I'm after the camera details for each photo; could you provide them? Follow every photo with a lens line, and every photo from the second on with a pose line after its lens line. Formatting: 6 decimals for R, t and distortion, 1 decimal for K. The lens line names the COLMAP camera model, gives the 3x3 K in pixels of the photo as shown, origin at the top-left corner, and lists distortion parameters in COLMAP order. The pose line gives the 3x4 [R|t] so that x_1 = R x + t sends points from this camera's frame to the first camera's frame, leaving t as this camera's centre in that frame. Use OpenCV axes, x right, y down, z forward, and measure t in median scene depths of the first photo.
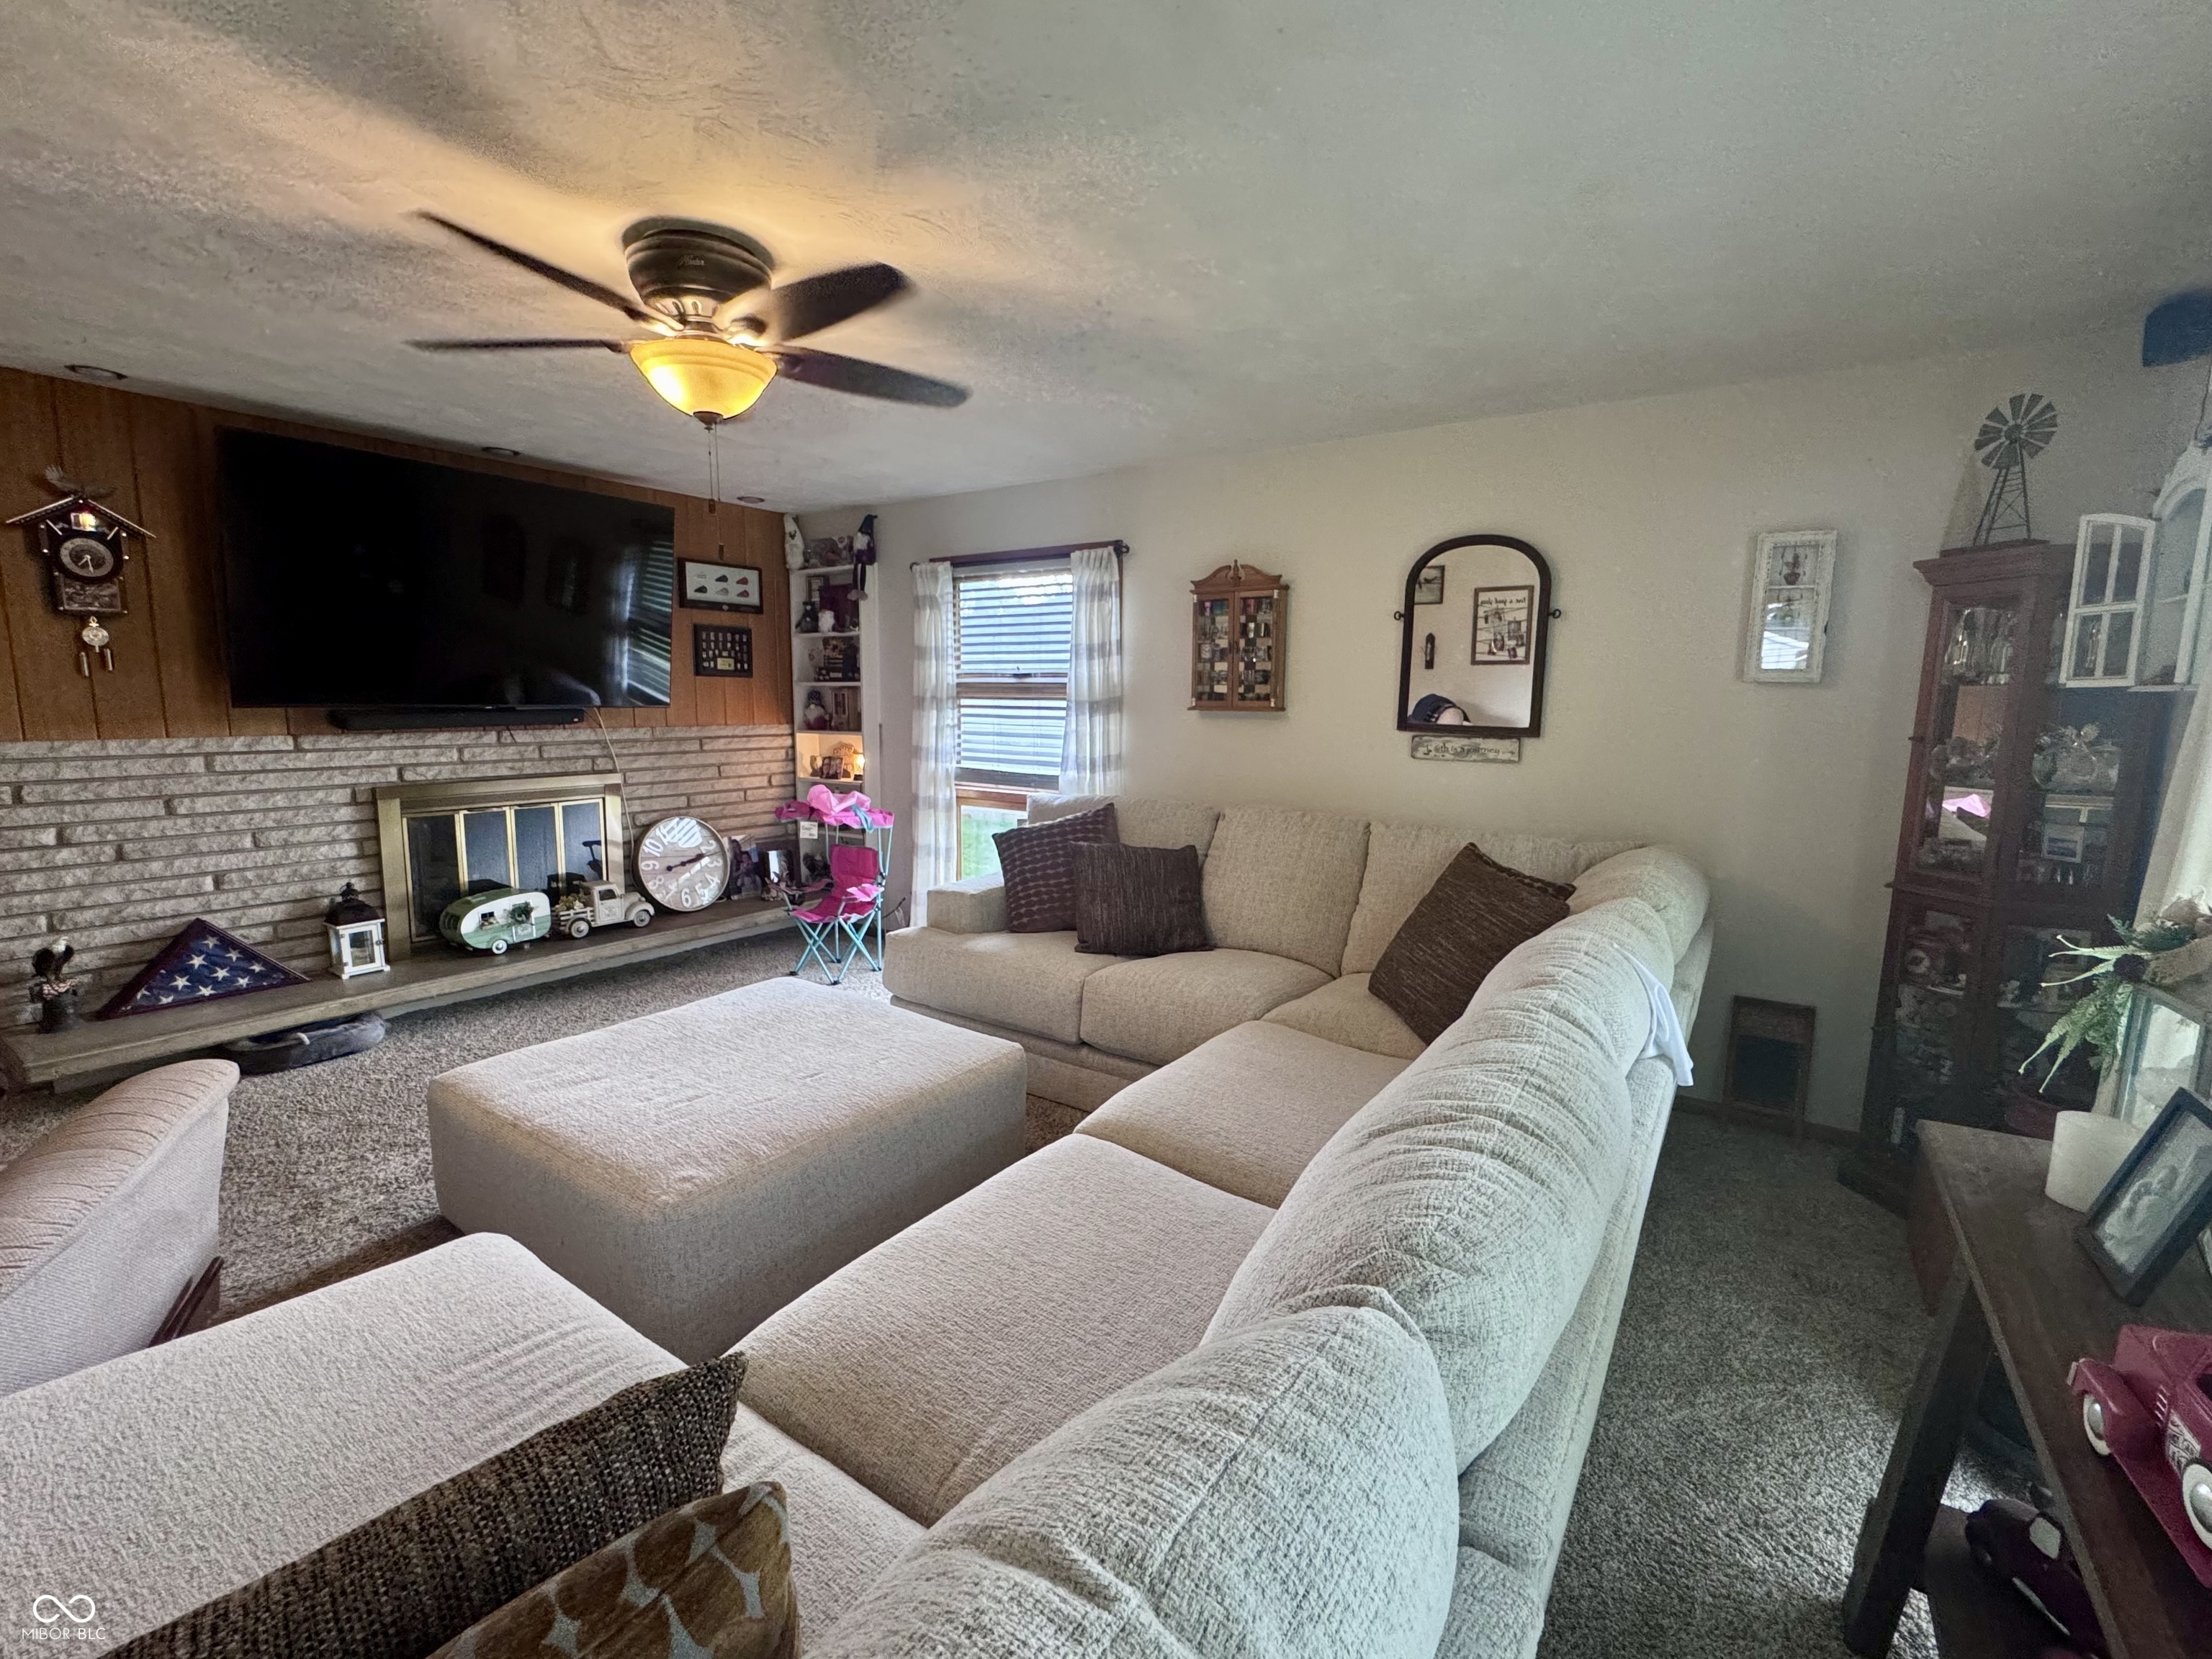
lens RADIAL K [[970.5, 0, 1106.0], [0, 970.5, 829.5], [0, 0, 1]] dist [0.000200, 0.000030]
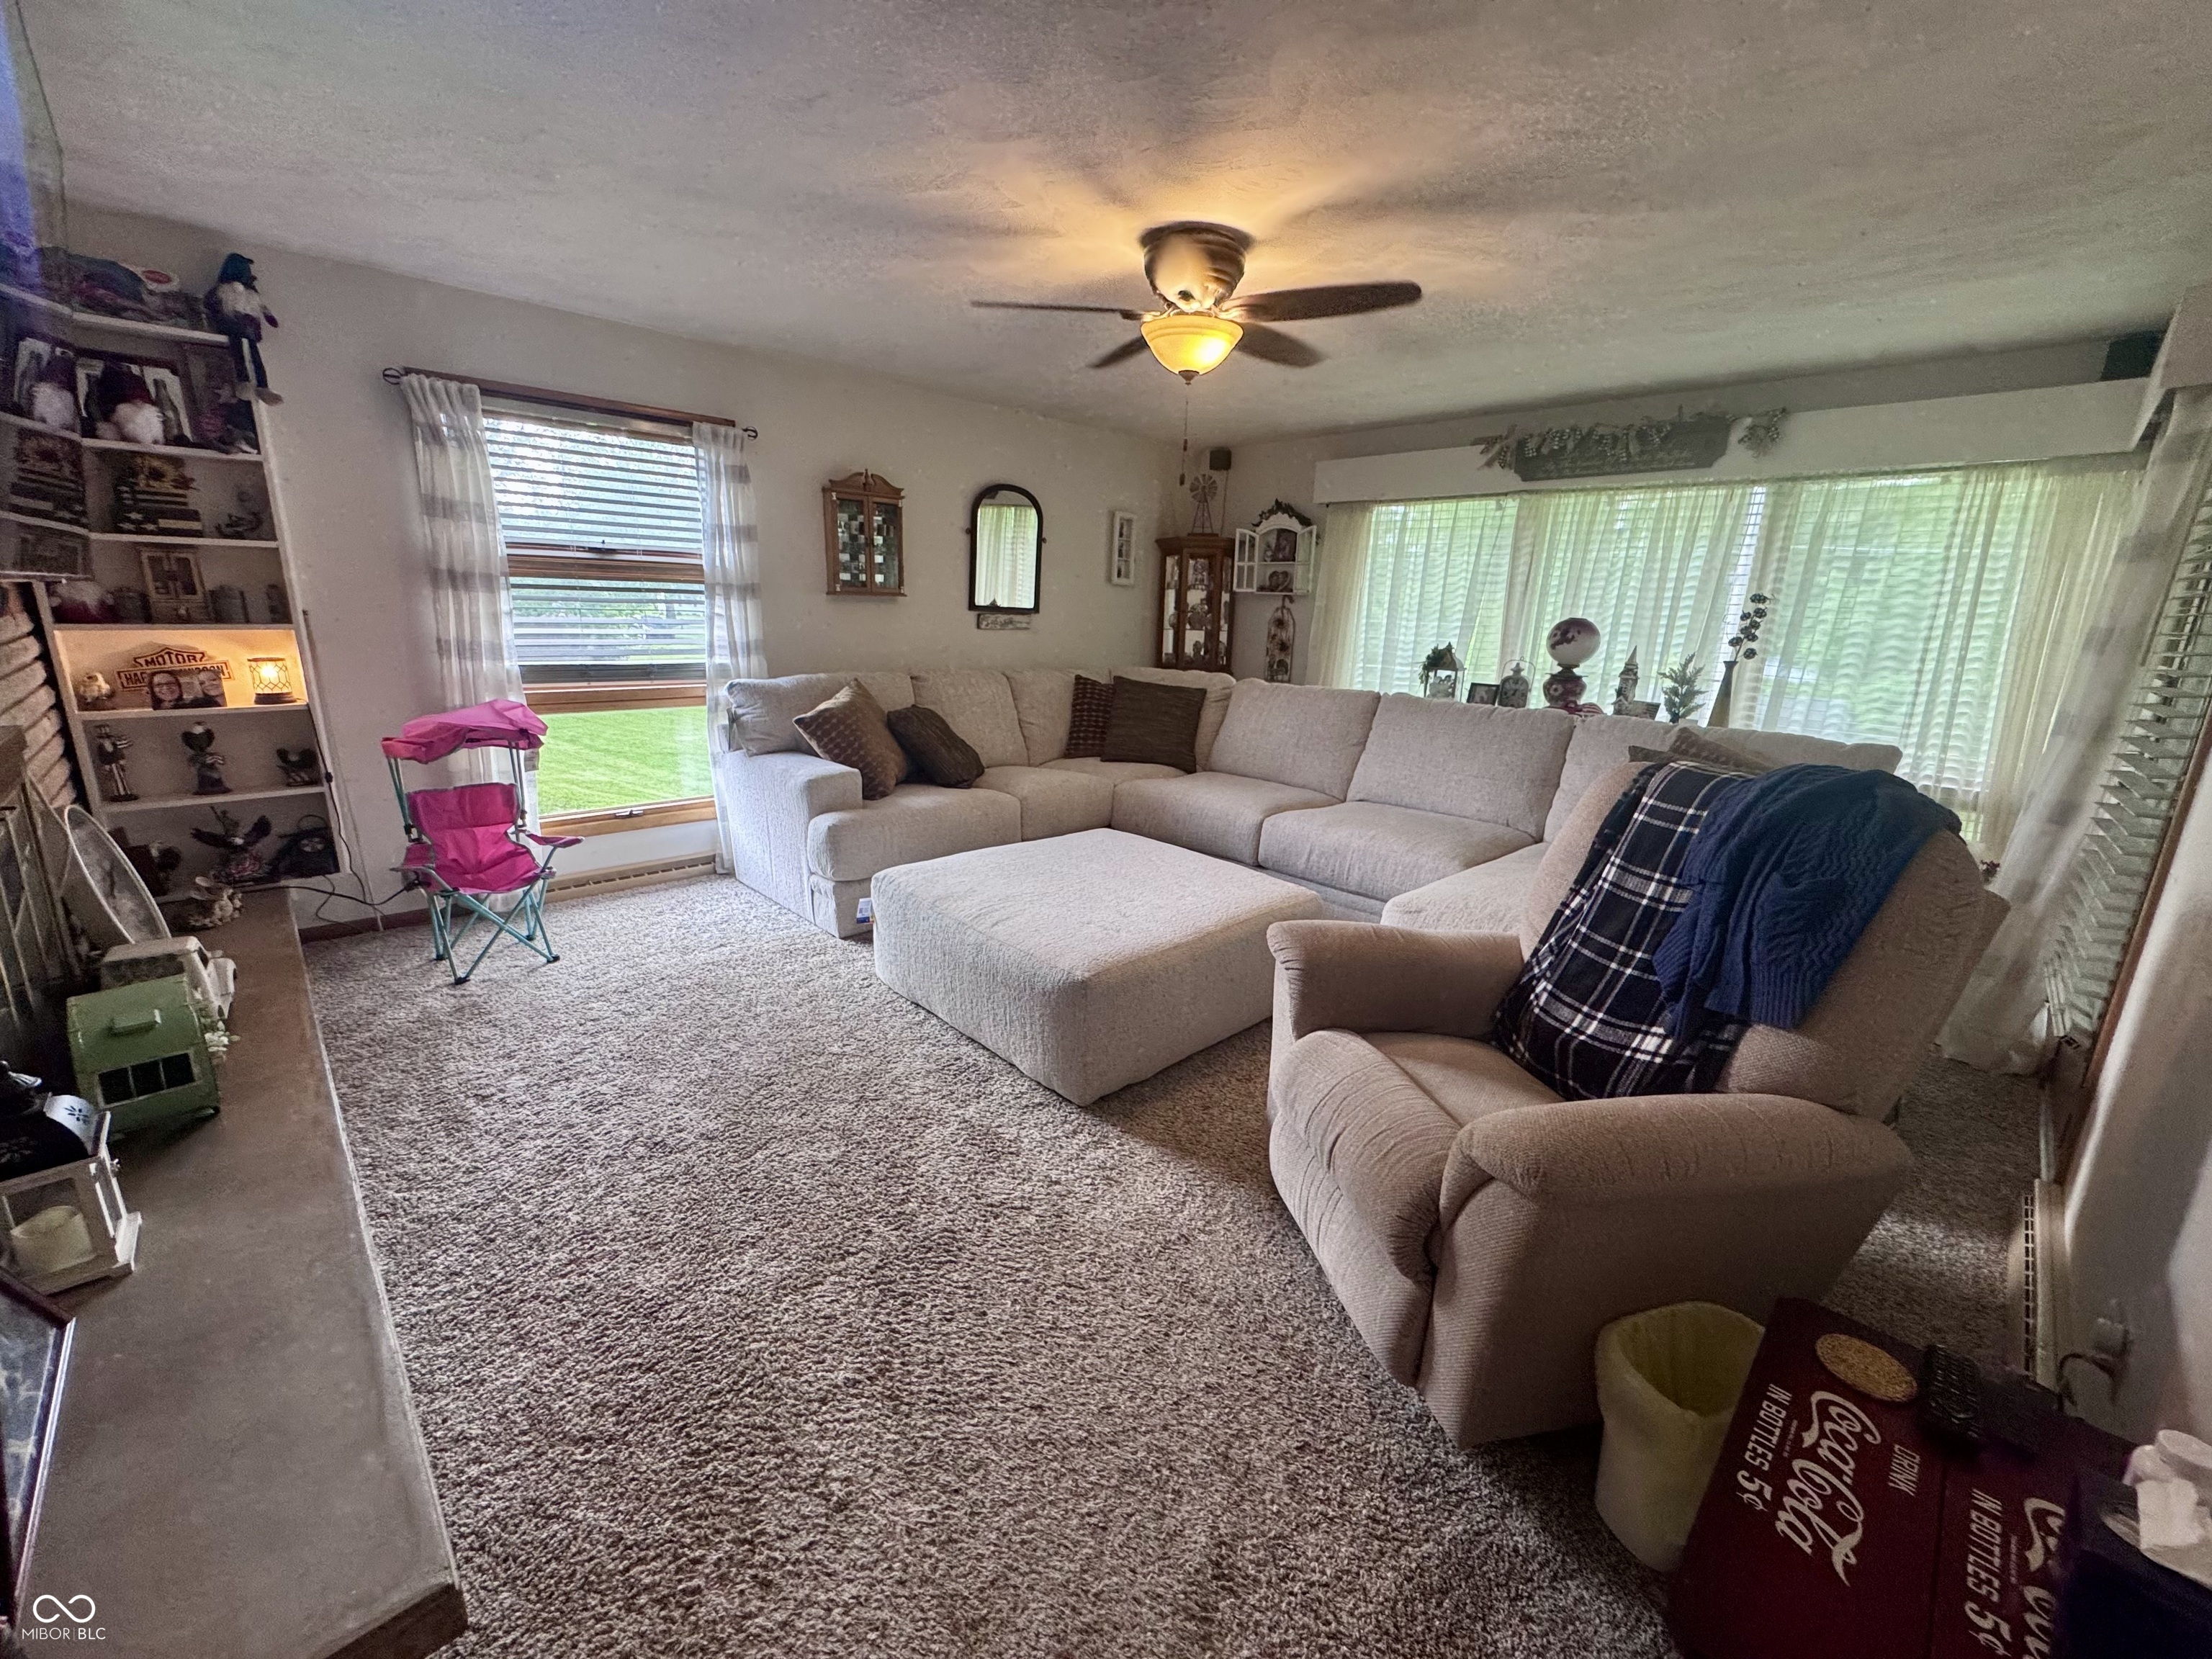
lens RADIAL K [[883.4, 0, 1106.0], [0, 883.4, 829.5], [0, 0, 1]] dist [0.000048, 0.000129]
pose [[0.190760, -0.244727, 0.950641, -0.867417], [0.110326, 0.967634, 0.226964, -0.050976], [-0.975417, 0.061585, 0.211585, 0.439384]]
